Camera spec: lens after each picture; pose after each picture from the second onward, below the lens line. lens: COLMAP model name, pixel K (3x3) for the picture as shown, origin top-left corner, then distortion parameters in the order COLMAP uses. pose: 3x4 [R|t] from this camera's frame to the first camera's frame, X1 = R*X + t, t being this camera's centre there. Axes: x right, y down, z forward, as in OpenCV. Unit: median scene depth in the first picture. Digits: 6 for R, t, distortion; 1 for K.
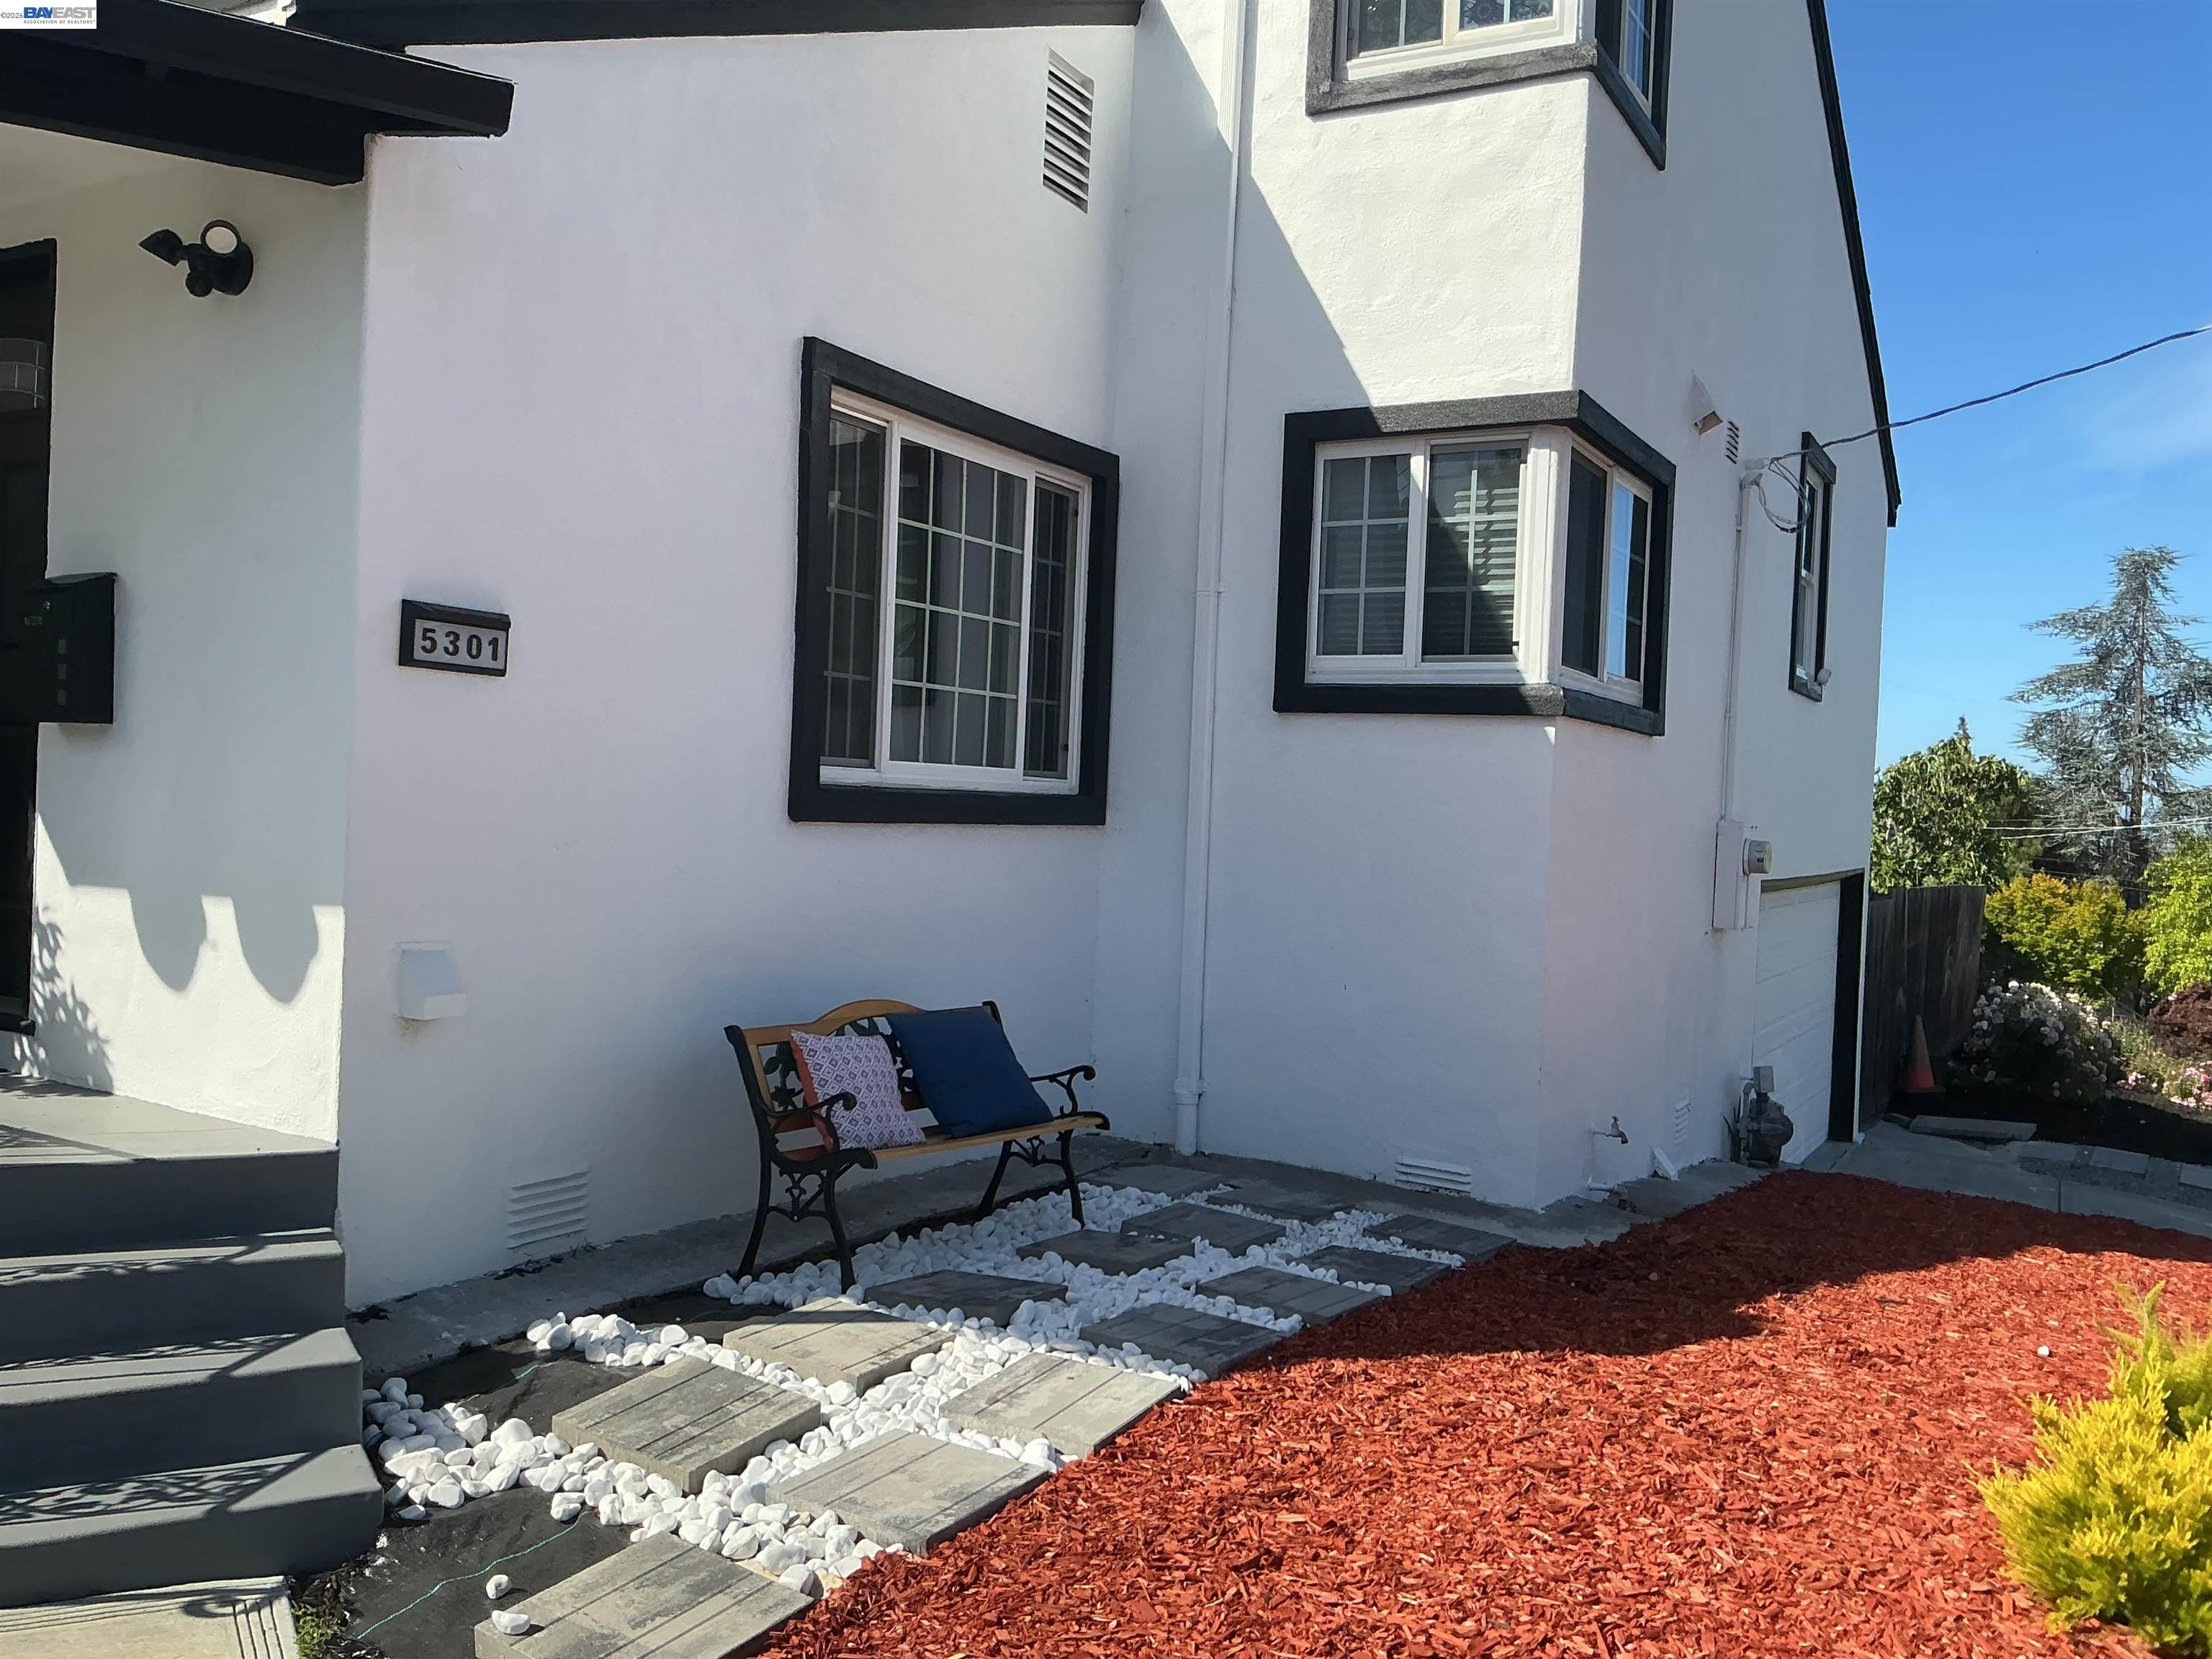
lens RADIAL K [[1796.5, 0, 1115.1], [0, 1796.5, 829.9], [0, 0, 1]] dist [0.106686, -0.192447]
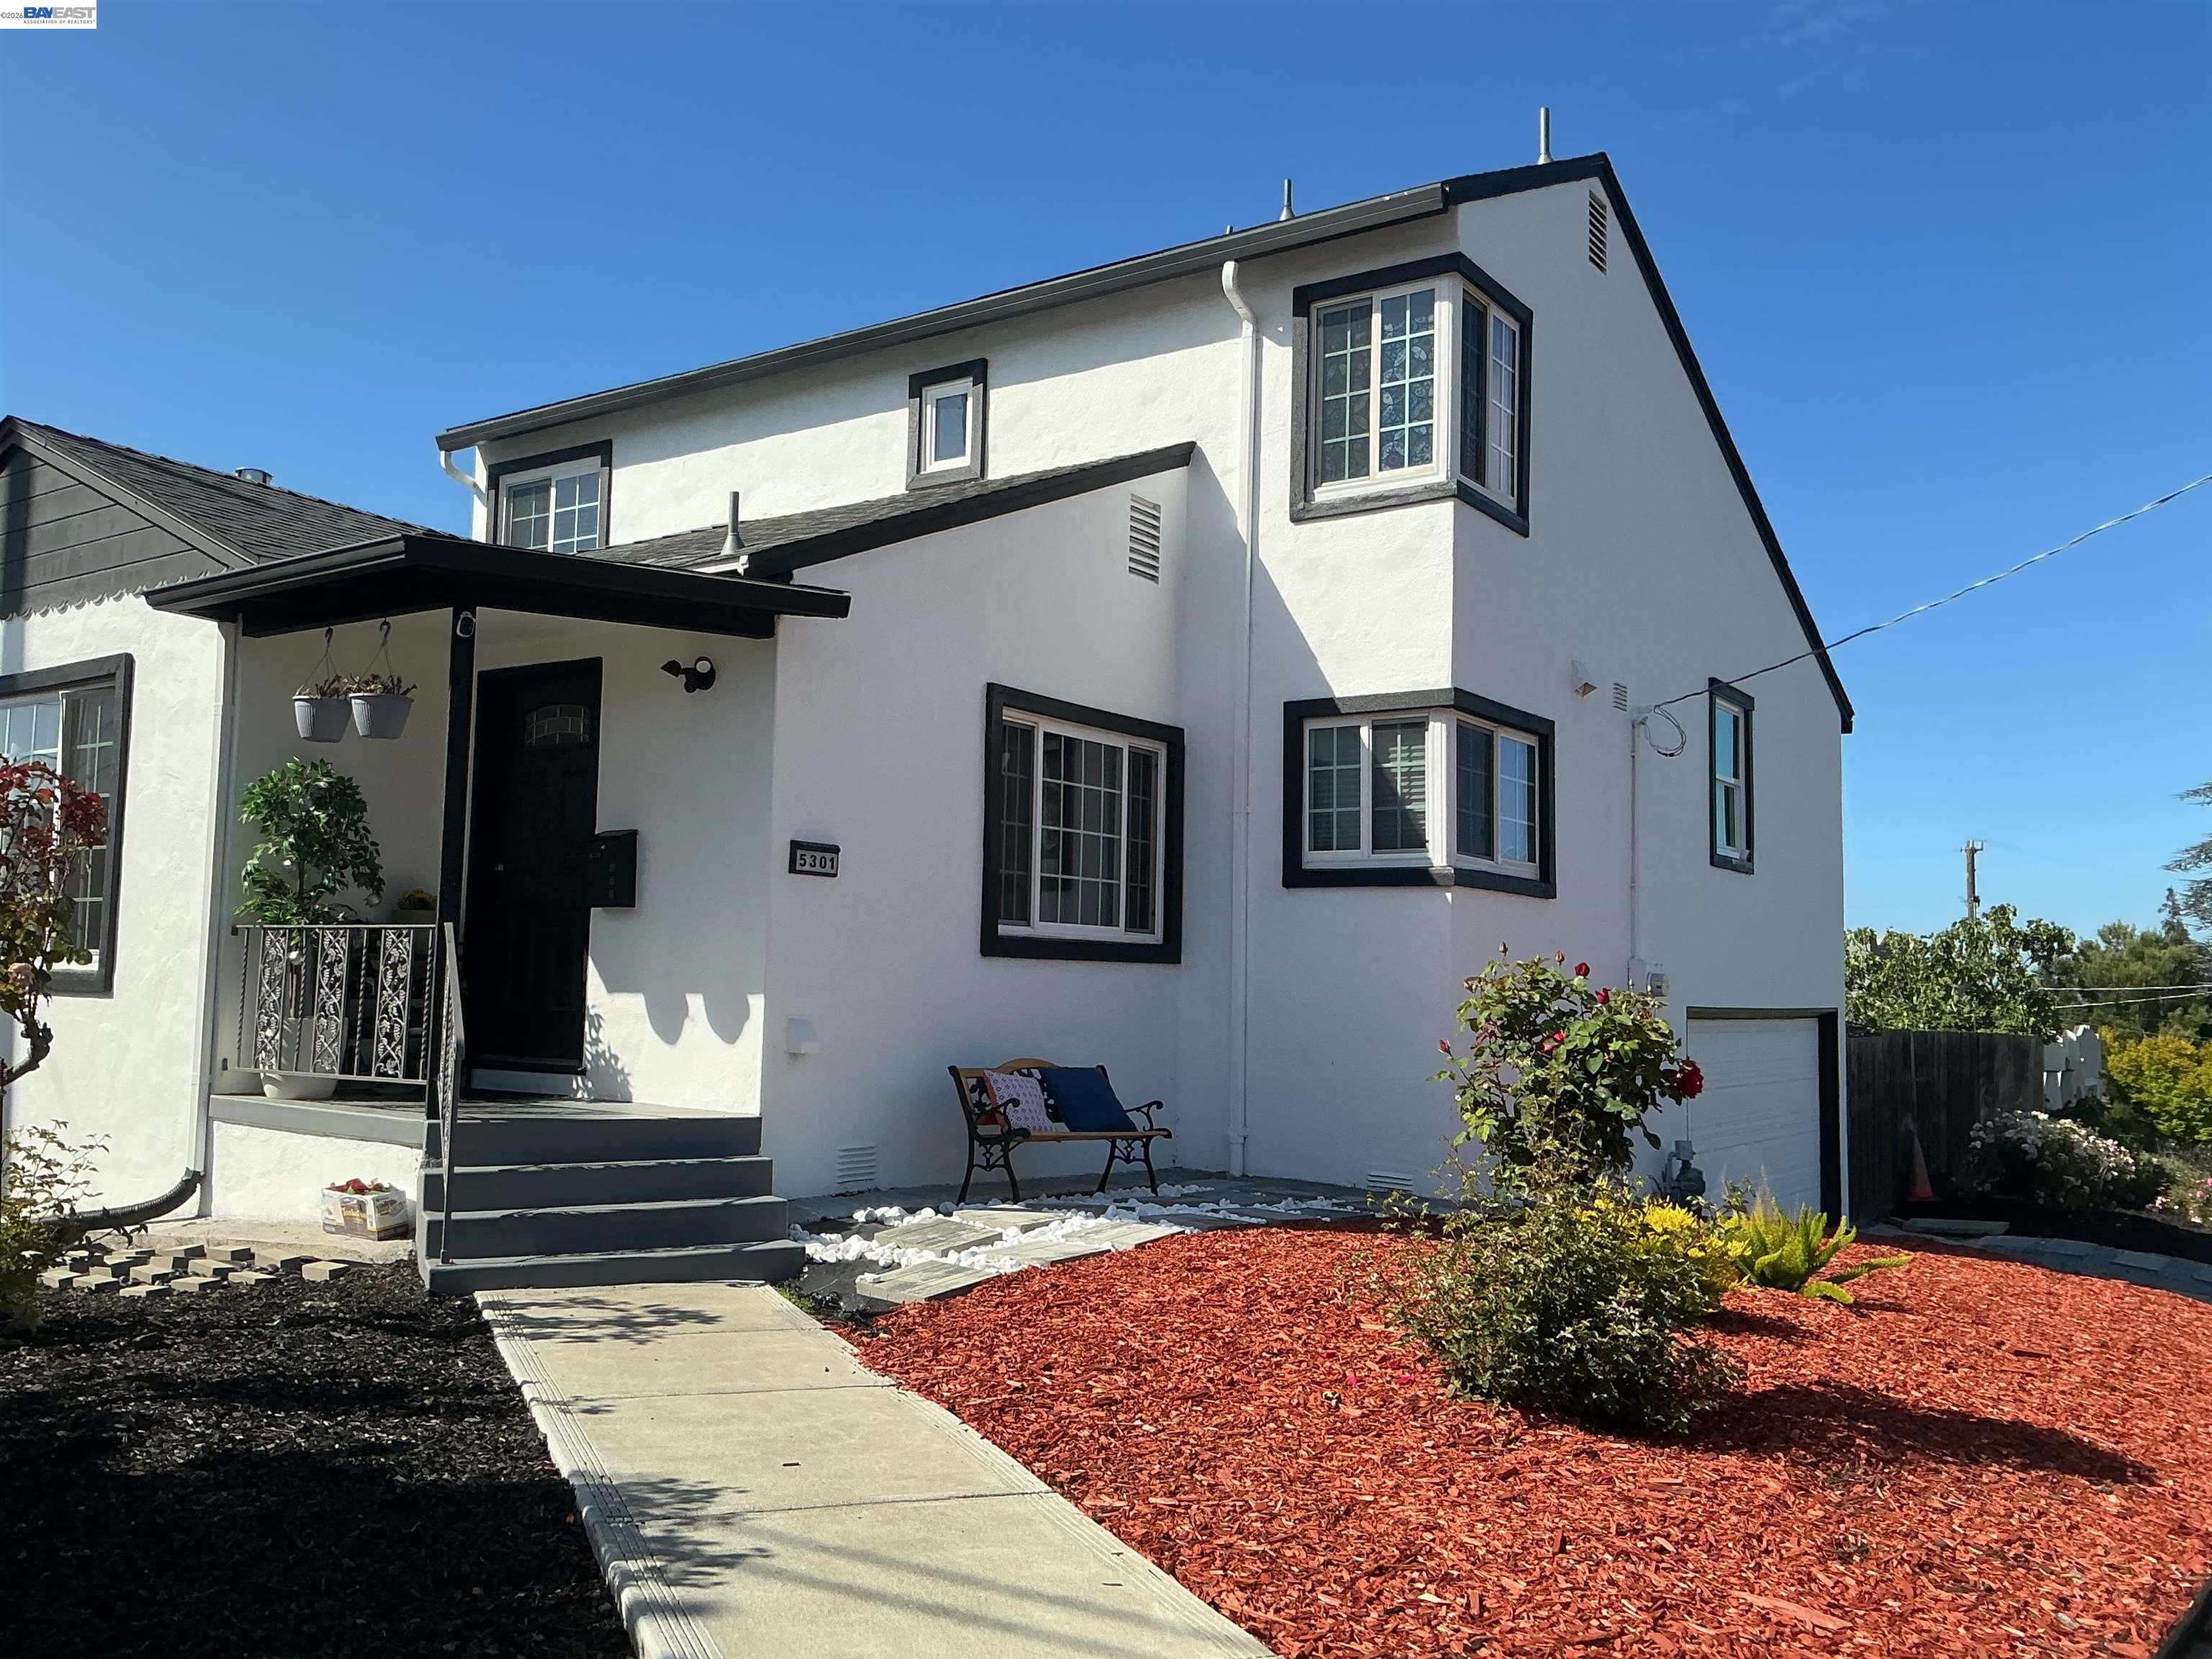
lens RADIAL K [[1796.5, 0, 1114.4], [0, 1796.5, 832.9], [0, 0, 1]] dist [0.106686, -0.192447]
pose [[0.994847, -0.028871, -0.097194, 0.102472], [0.018479, 0.994177, -0.106164, 0.054502], [0.099693, 0.103821, 0.989587, -0.615273]]
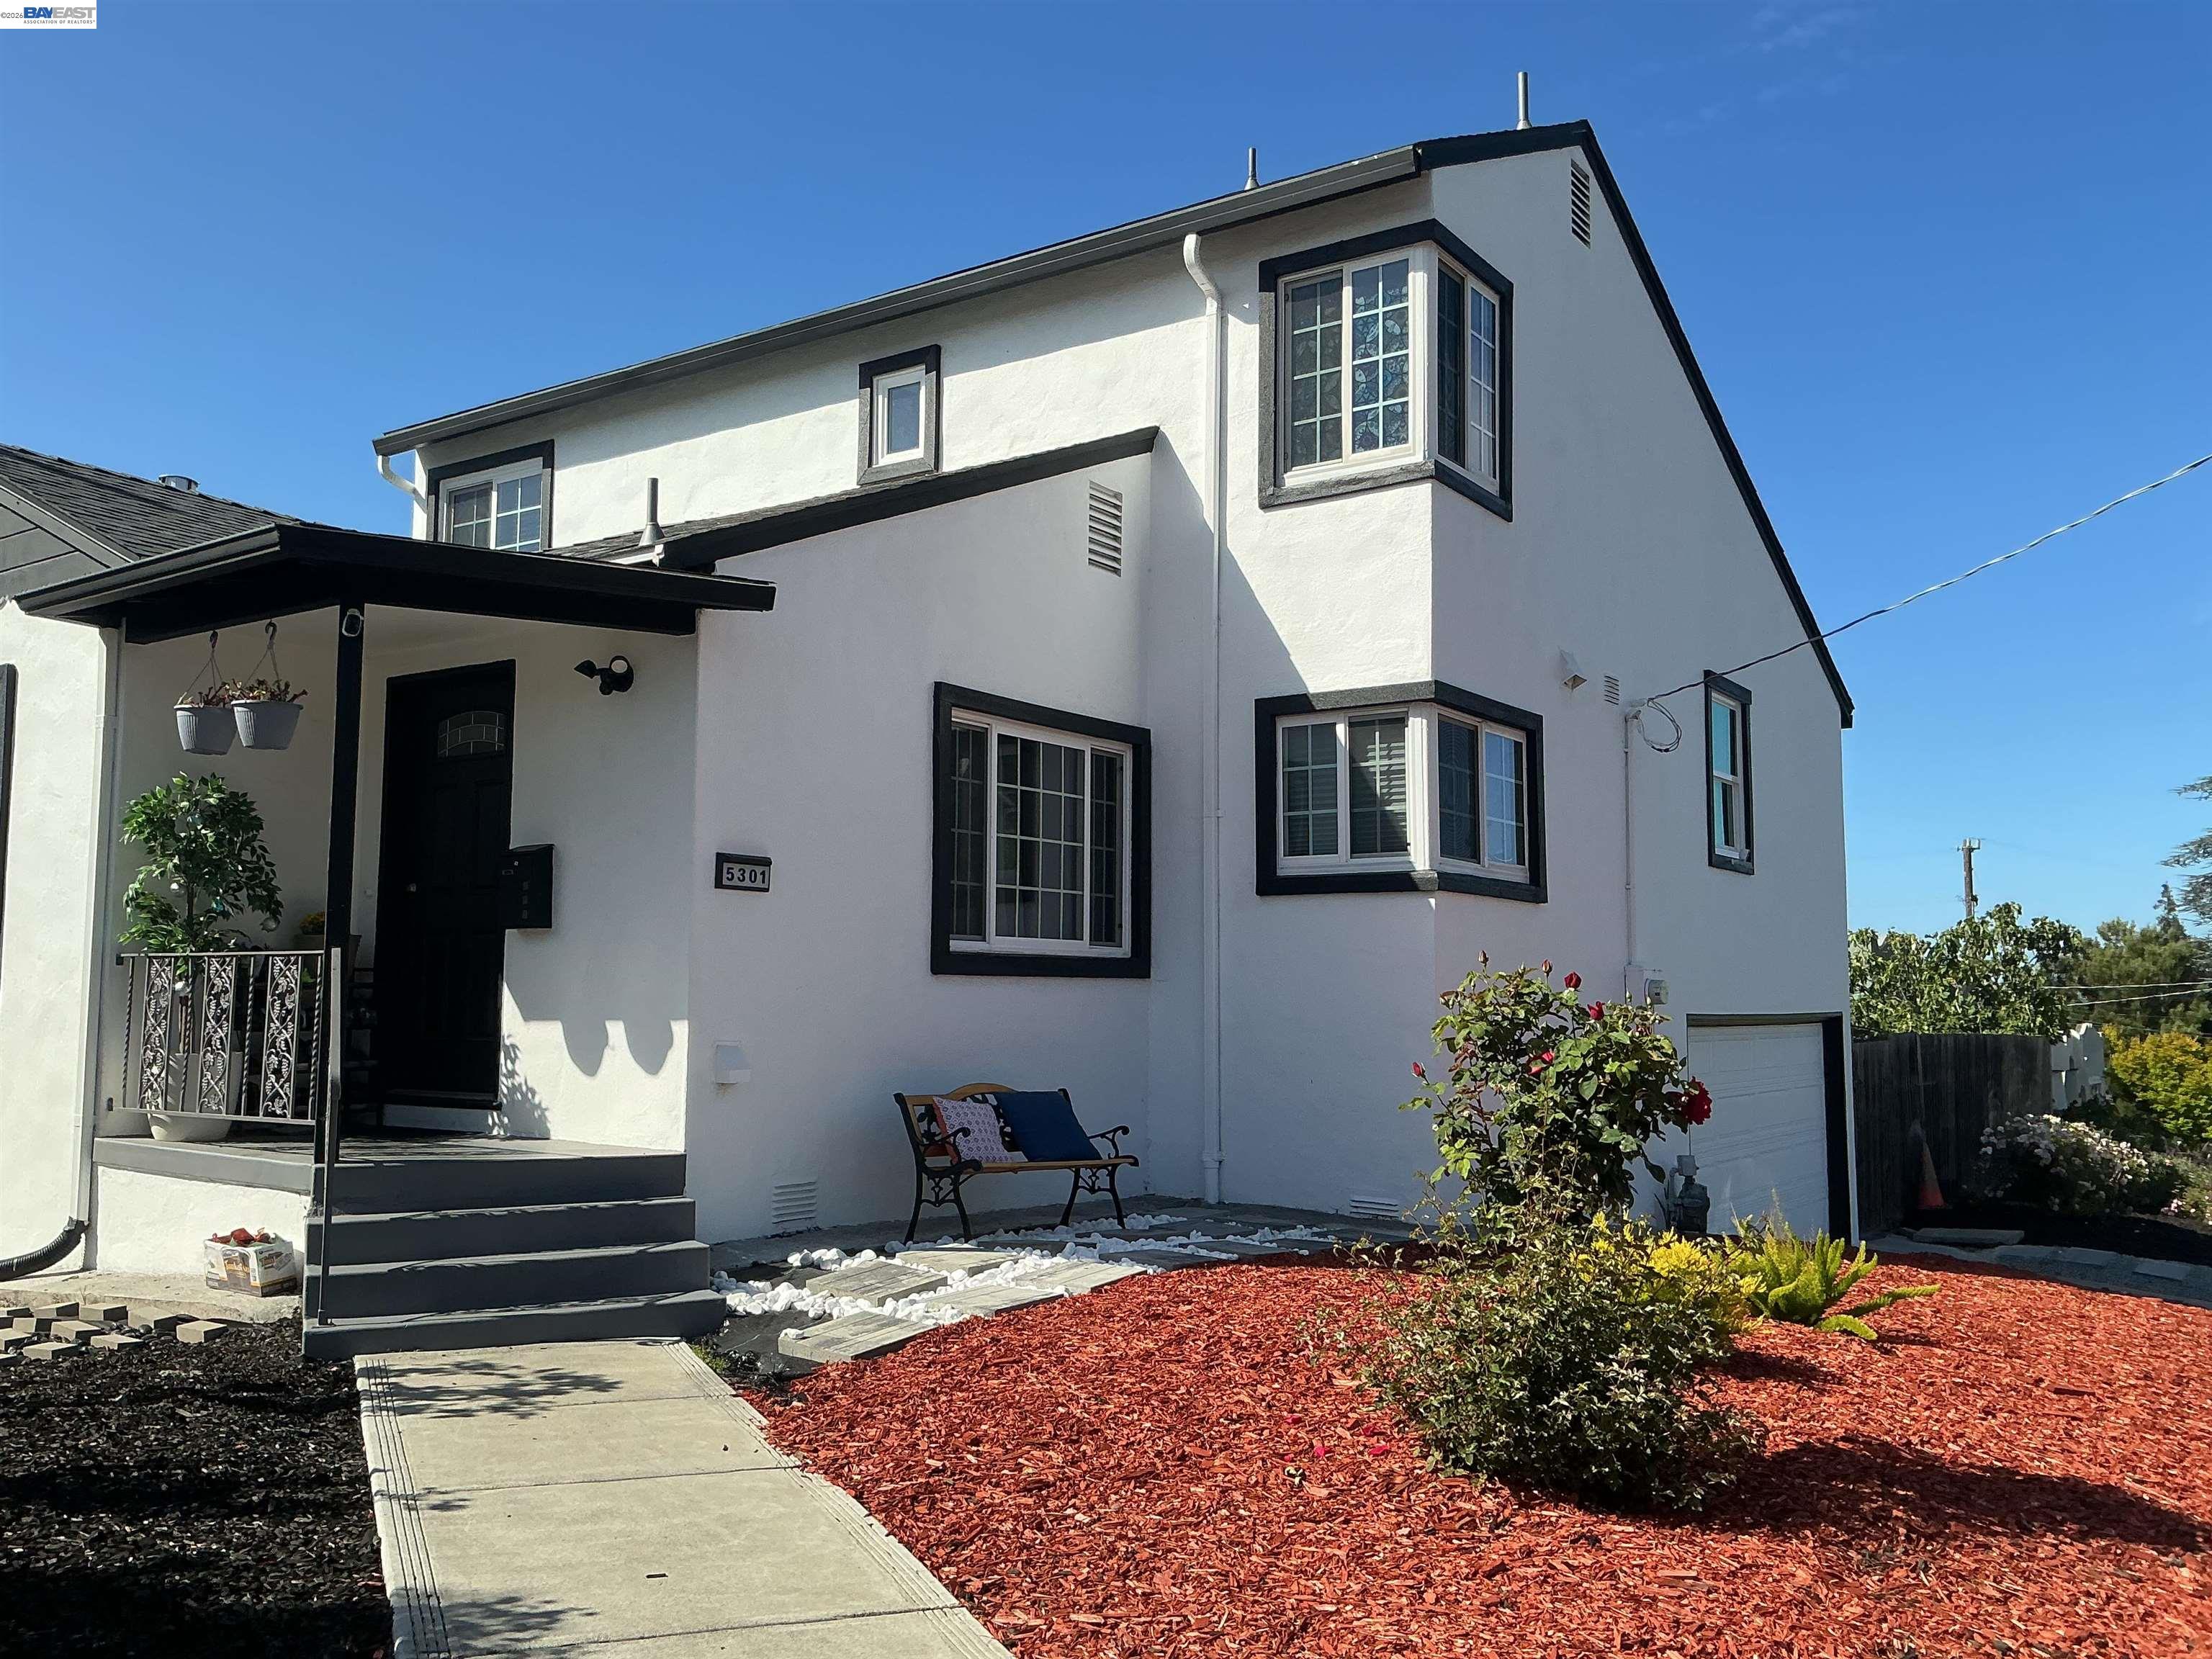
lens RADIAL K [[1796.5, 0, 1117.7], [0, 1796.5, 834.1], [0, 0, 1]] dist [0.106686, -0.192447]
pose [[0.994667, -0.045409, -0.092606, 0.121299], [0.034826, 0.993001, -0.112855, 0.050096], [0.097082, 0.109028, 0.989287, -0.513449]]
